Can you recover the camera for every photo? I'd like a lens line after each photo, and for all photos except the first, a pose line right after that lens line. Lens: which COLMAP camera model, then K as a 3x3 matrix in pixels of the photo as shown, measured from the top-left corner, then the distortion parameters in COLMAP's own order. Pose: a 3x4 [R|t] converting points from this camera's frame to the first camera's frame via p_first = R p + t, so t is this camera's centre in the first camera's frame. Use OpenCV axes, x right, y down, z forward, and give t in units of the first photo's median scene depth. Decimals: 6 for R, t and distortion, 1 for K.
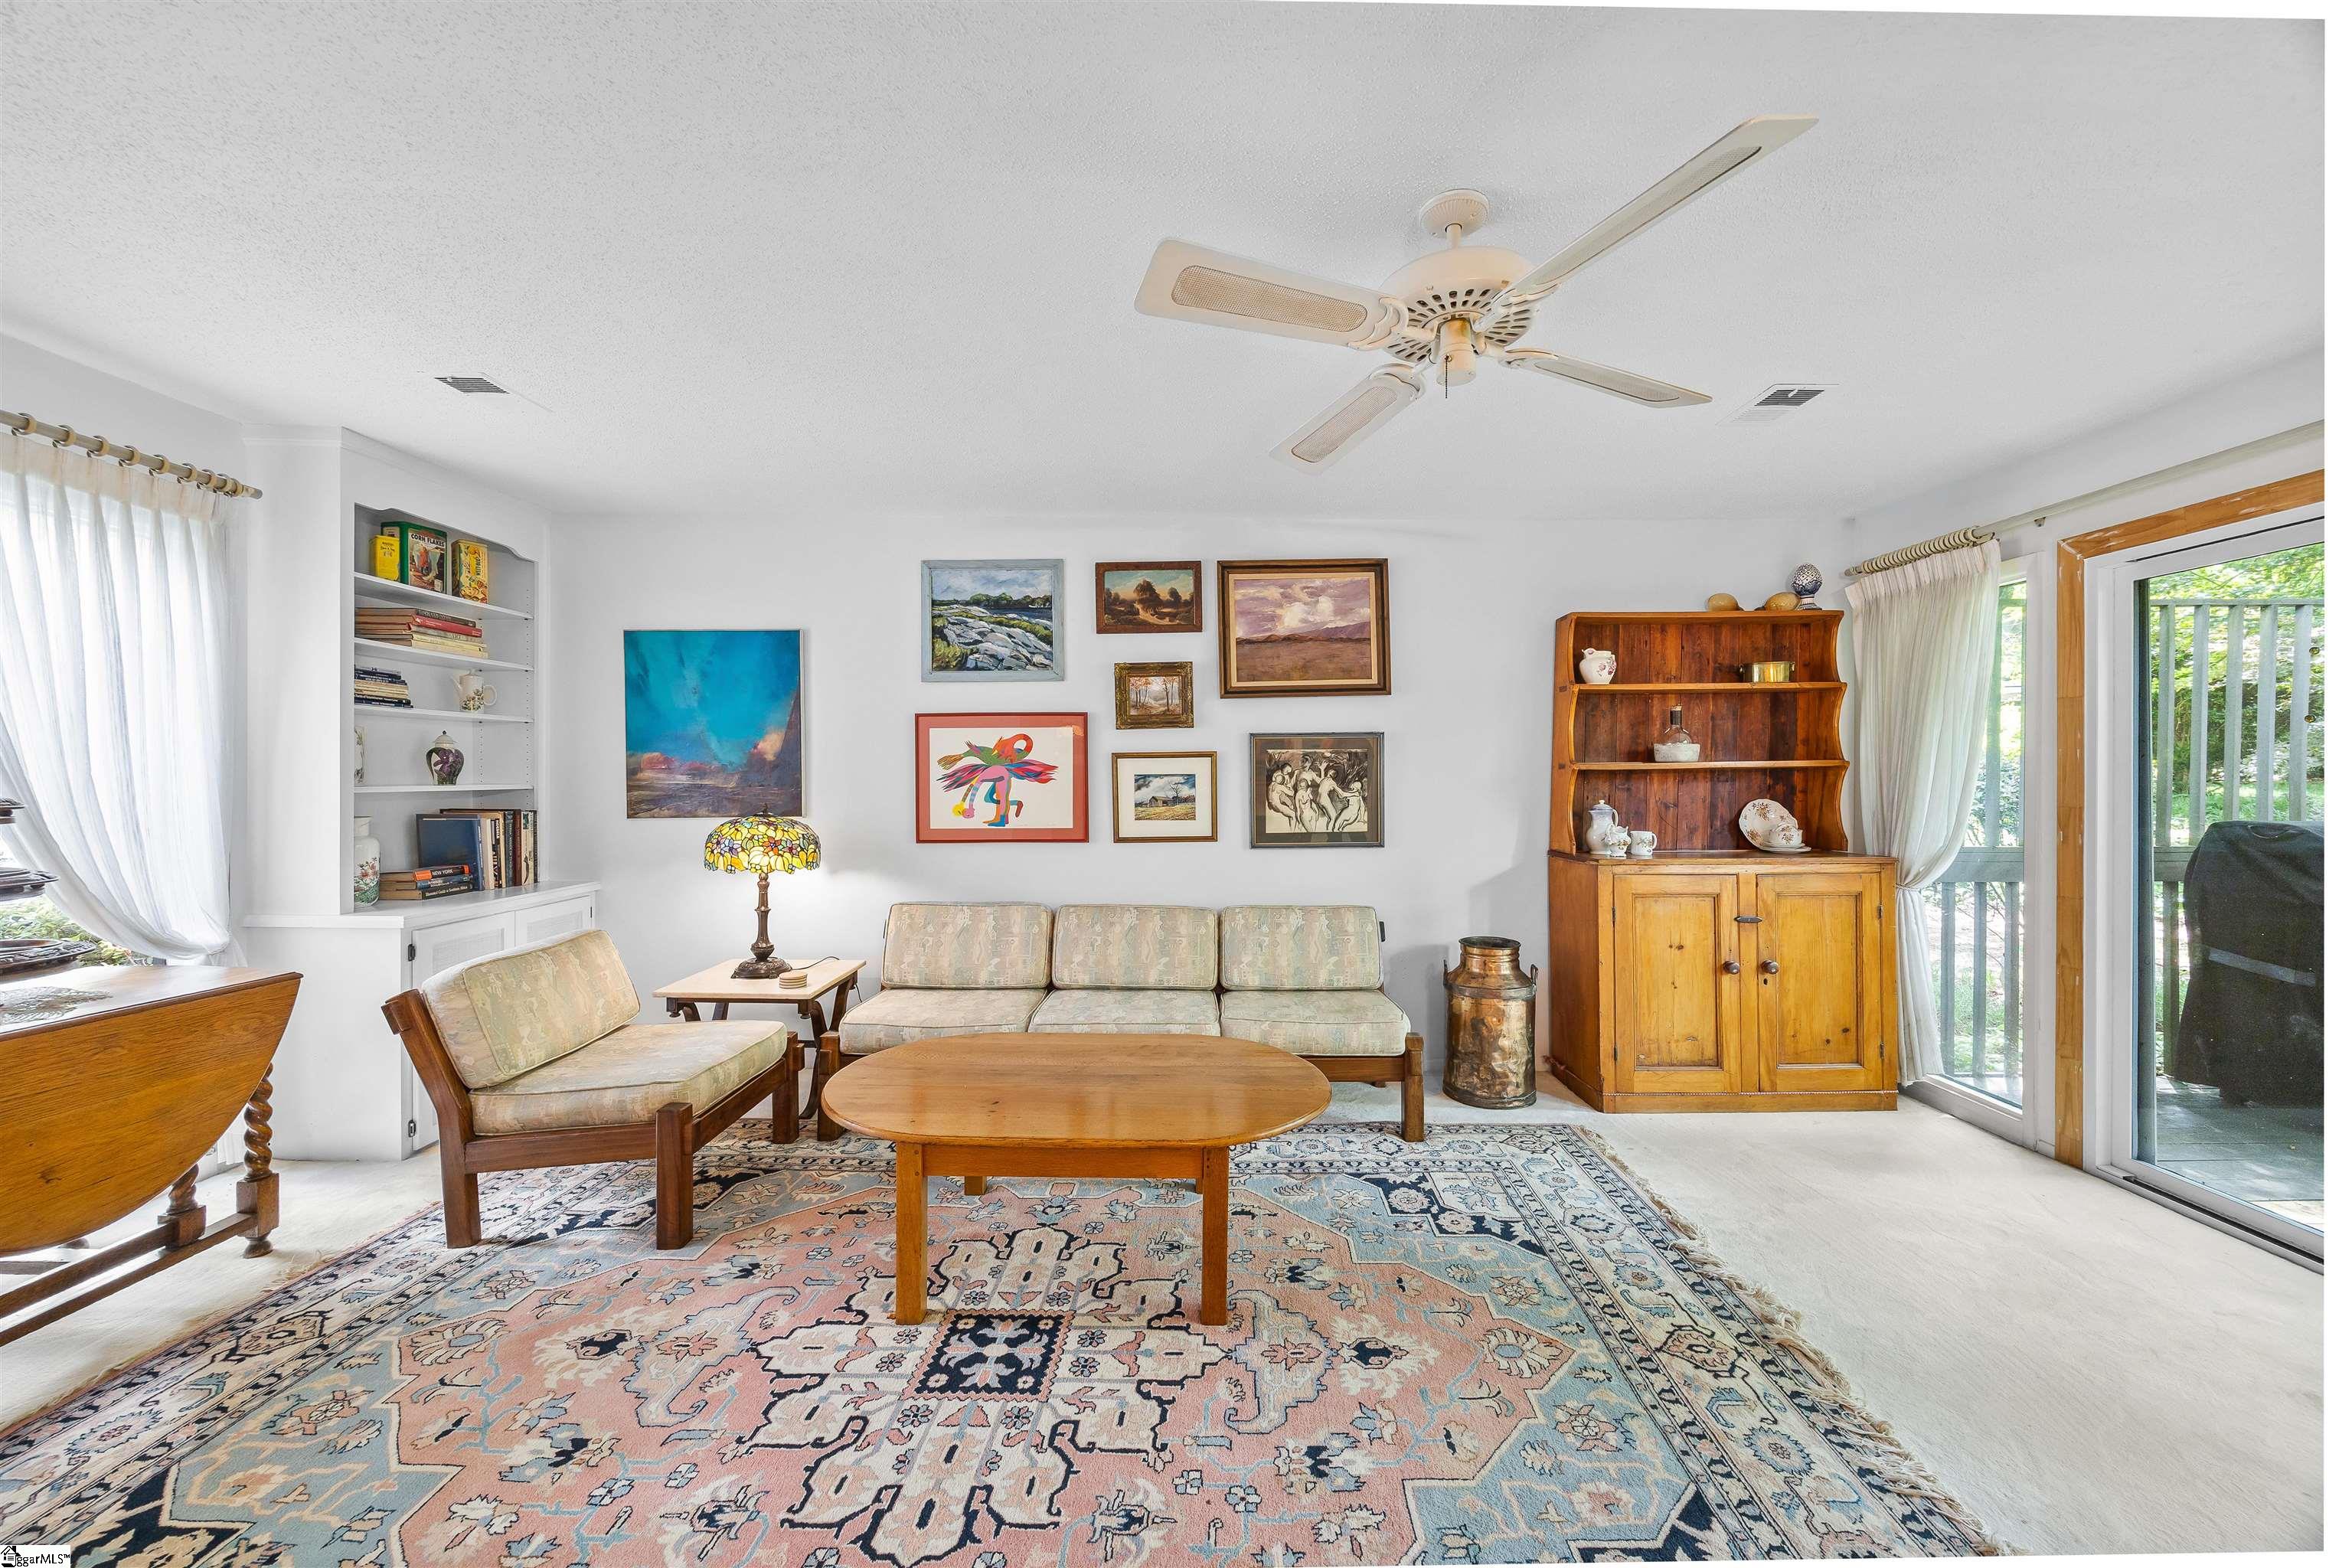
lens RADIAL K [[926.1, 0, 1198.4], [0, 926.1, 778.2], [0, 0, 1]] dist [-0.005654, 0.000507]
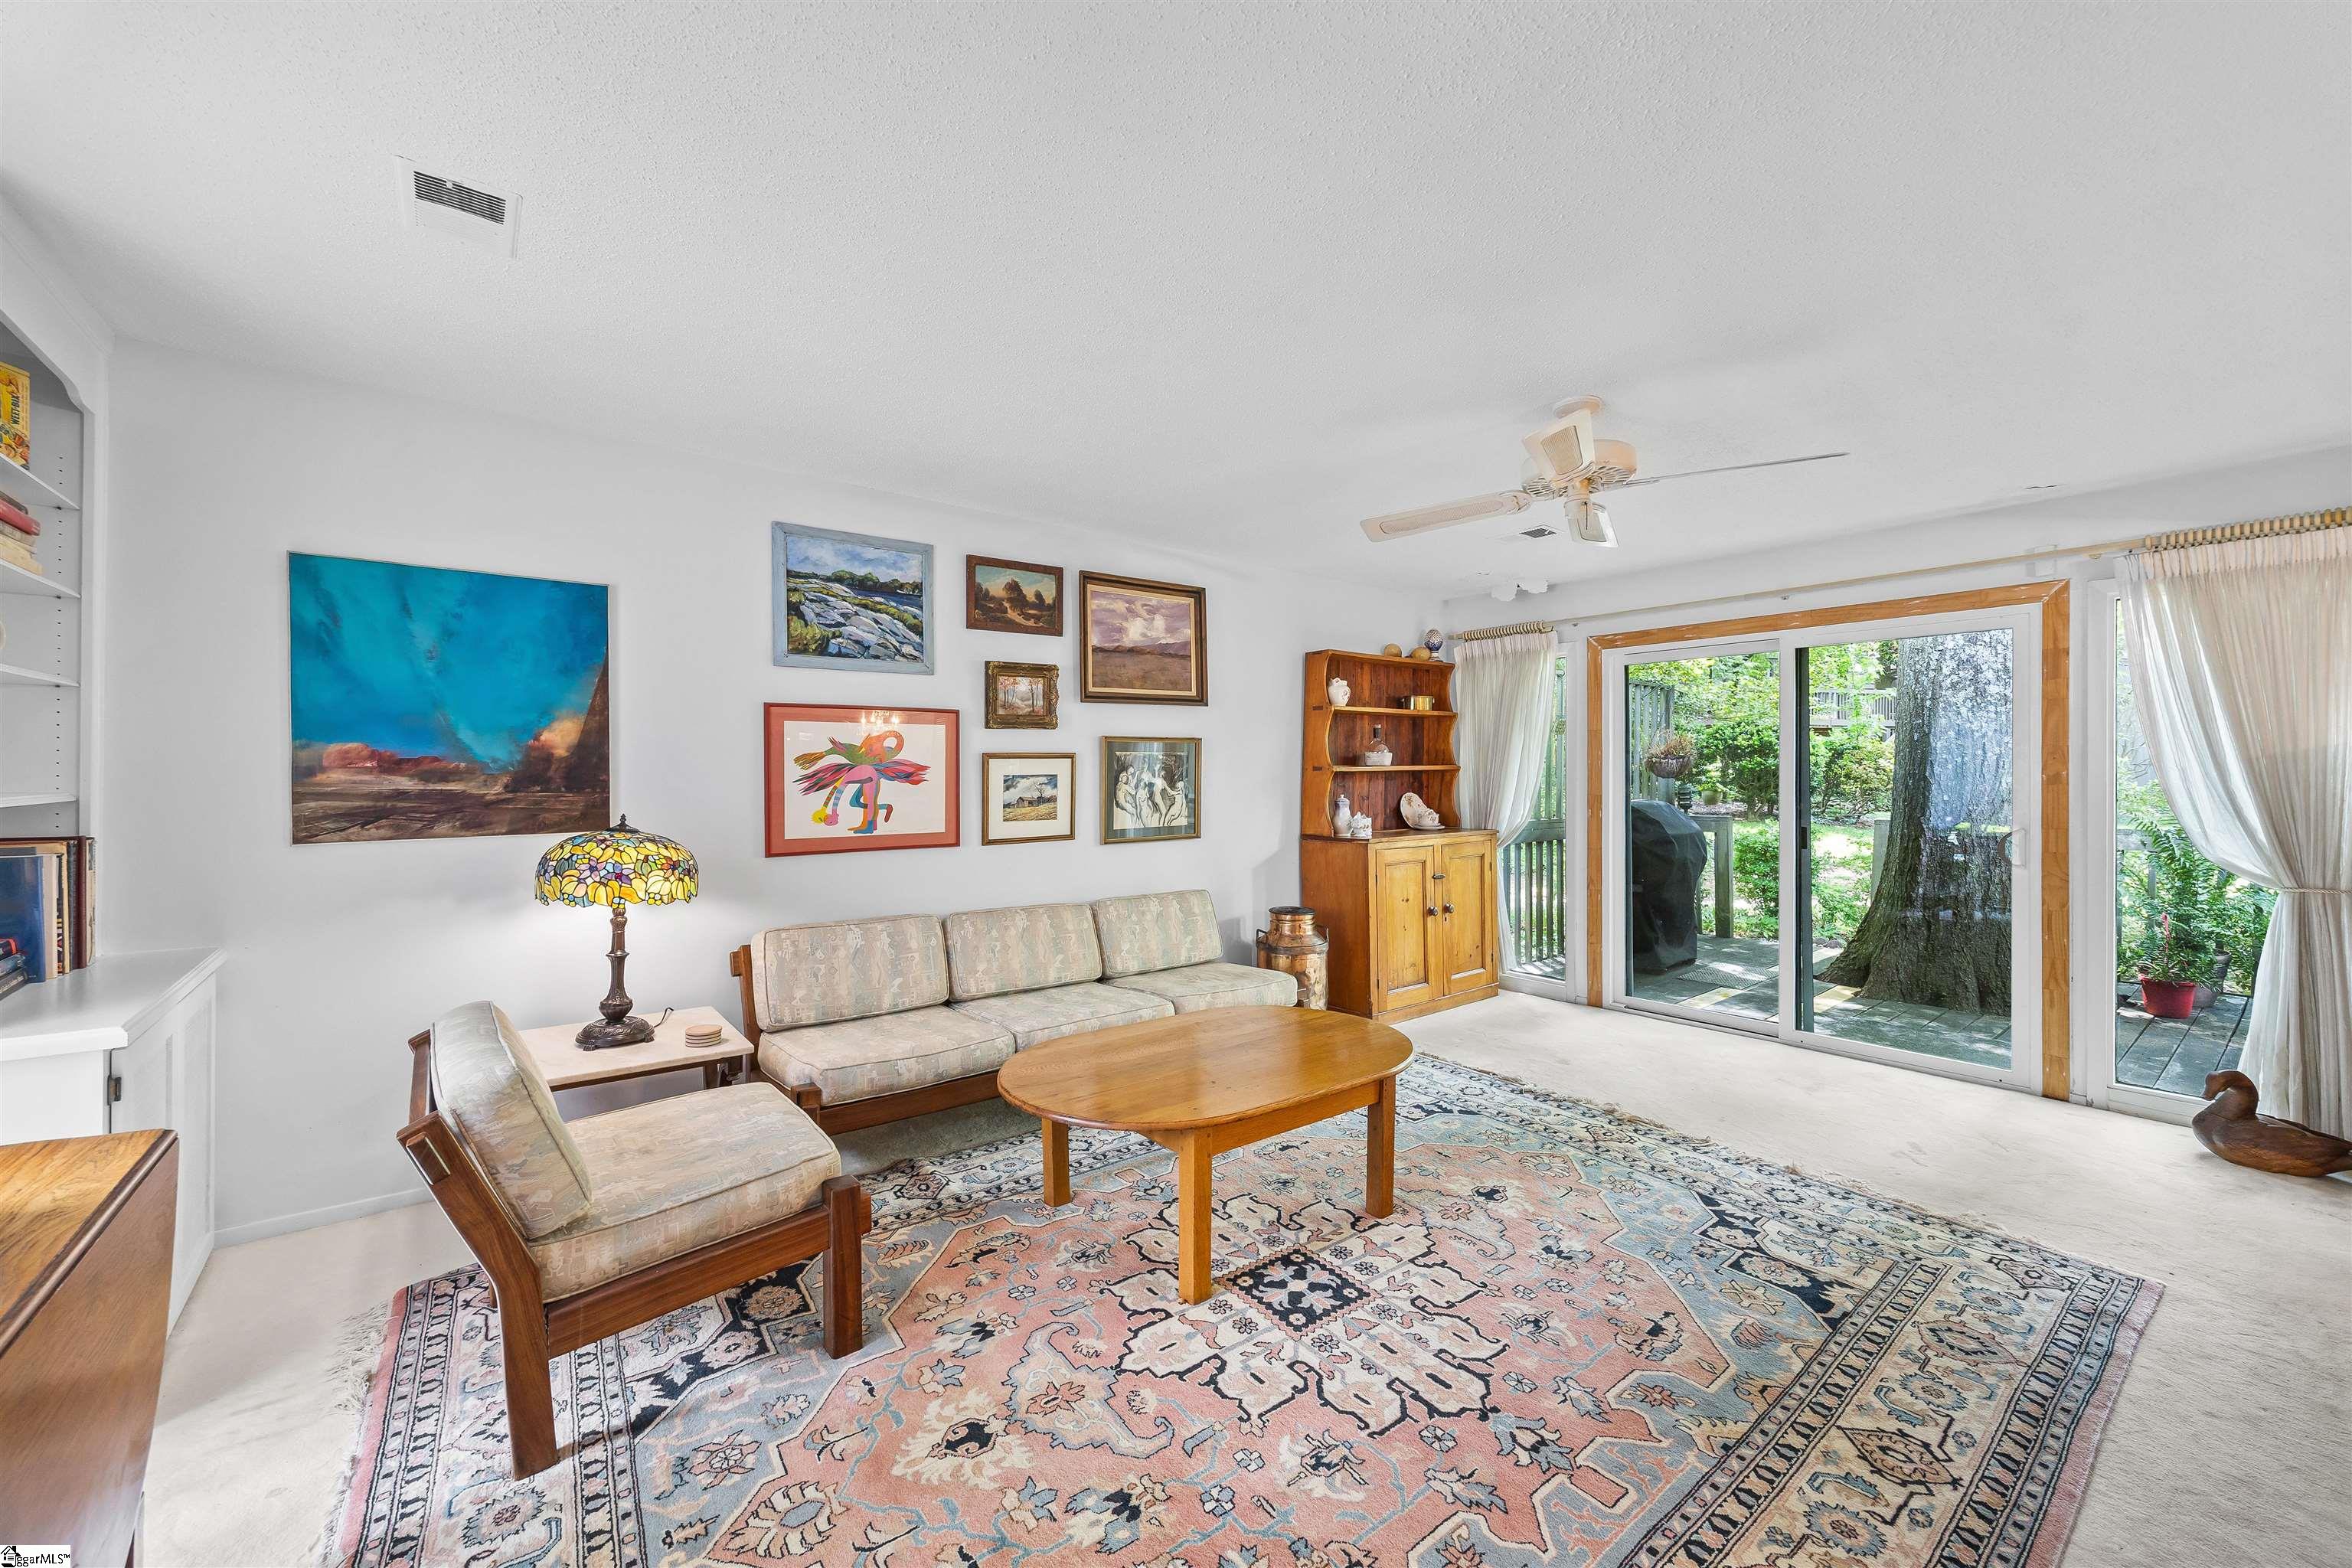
lens RADIAL K [[926.1, 0, 1232.1], [0, 926.1, 767.2], [0, 0, 1]] dist [-0.005654, 0.000507]
pose [[0.771916, 0.004736, 0.635707, -0.569016], [0.000376, 0.999969, -0.007907, -0.005140], [-0.635725, 0.006343, 0.771890, 0.096156]]
